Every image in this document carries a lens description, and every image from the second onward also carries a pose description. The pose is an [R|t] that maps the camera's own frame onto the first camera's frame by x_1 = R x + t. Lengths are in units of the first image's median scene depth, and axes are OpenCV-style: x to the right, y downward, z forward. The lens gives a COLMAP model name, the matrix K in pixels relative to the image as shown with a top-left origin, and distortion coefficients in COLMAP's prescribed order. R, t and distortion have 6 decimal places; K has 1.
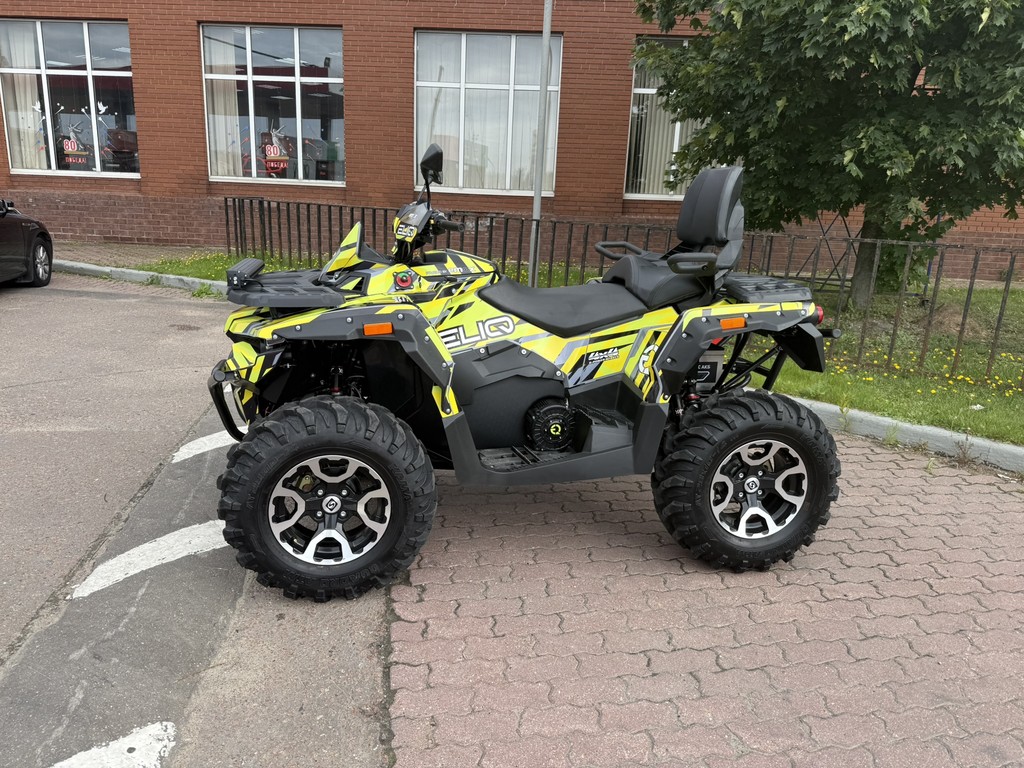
lens RADIAL K [[720.4, 0, 512.0], [0, 720.4, 384.0], [0, 0, 1]] dist [0.010268, -0.022281]
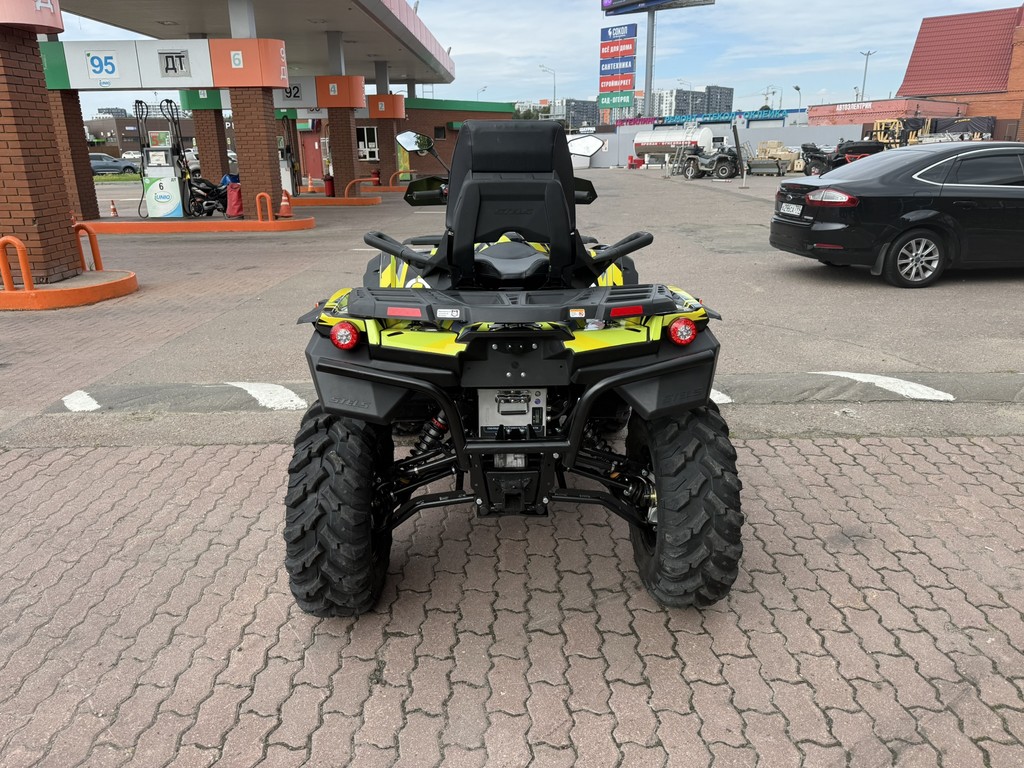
lens RADIAL K [[730.8, 0, 512.0], [0, 730.8, 384.0], [0, 0, 1]] dist [0.019668, -0.028452]
pose [[-0.172715, 0.263578, -0.949050, 1.037433], [-0.243364, 0.922237, 0.300420, -0.293391], [0.954434, 0.282852, -0.095139, 1.186608]]
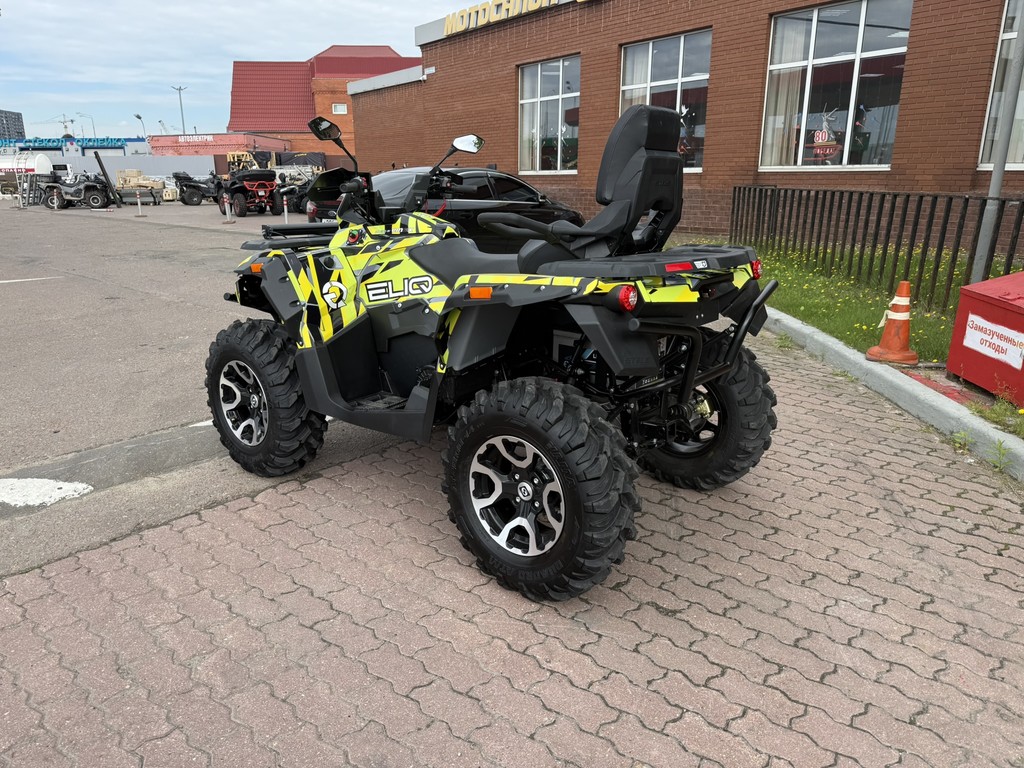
lens RADIAL K [[725.8, 0, 512.7], [0, 725.8, 387.5], [0, 0, 1]] dist [0.026909, -0.038399]
pose [[0.623761, 0.176956, -0.761321, 0.895072], [-0.172568, 0.981177, 0.086670, -0.046651], [0.762327, 0.077319, 0.642557, 0.415705]]
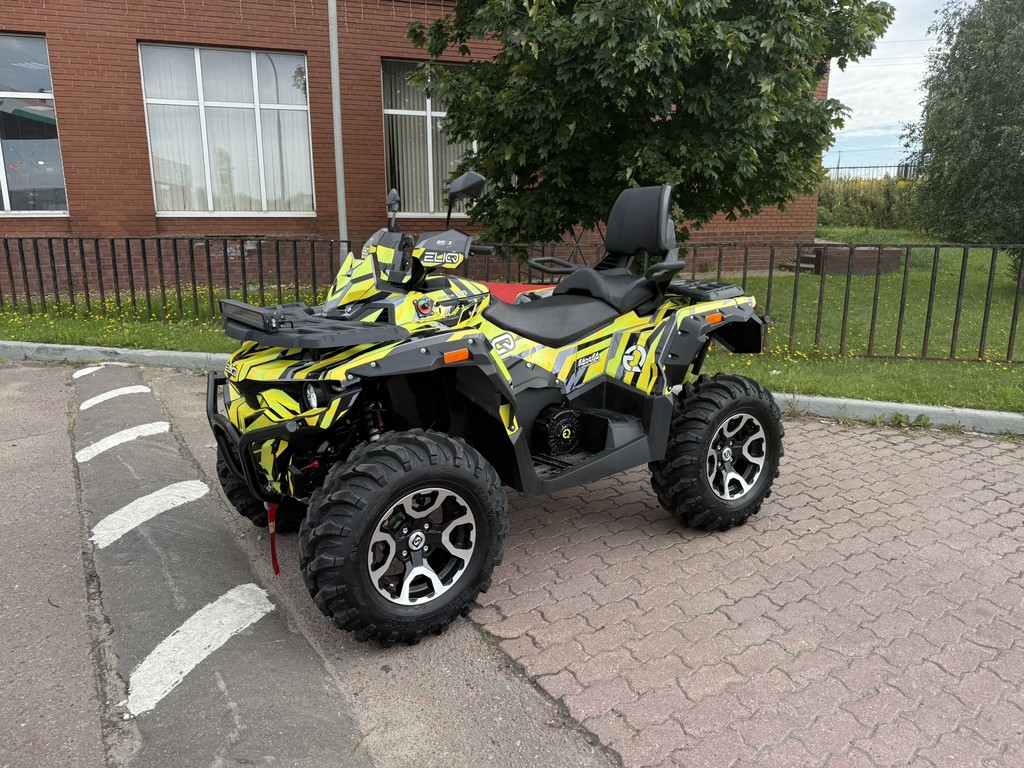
lens RADIAL K [[720.4, 0, 512.0], [0, 720.4, 384.0], [0, 0, 1]] dist [0.010268, -0.022281]
pose [[0.919423, -0.127709, 0.371956, -0.391144], [0.135794, 0.990727, 0.004497, -0.025014], [-0.369082, 0.046375, 0.928239, 0.033388]]
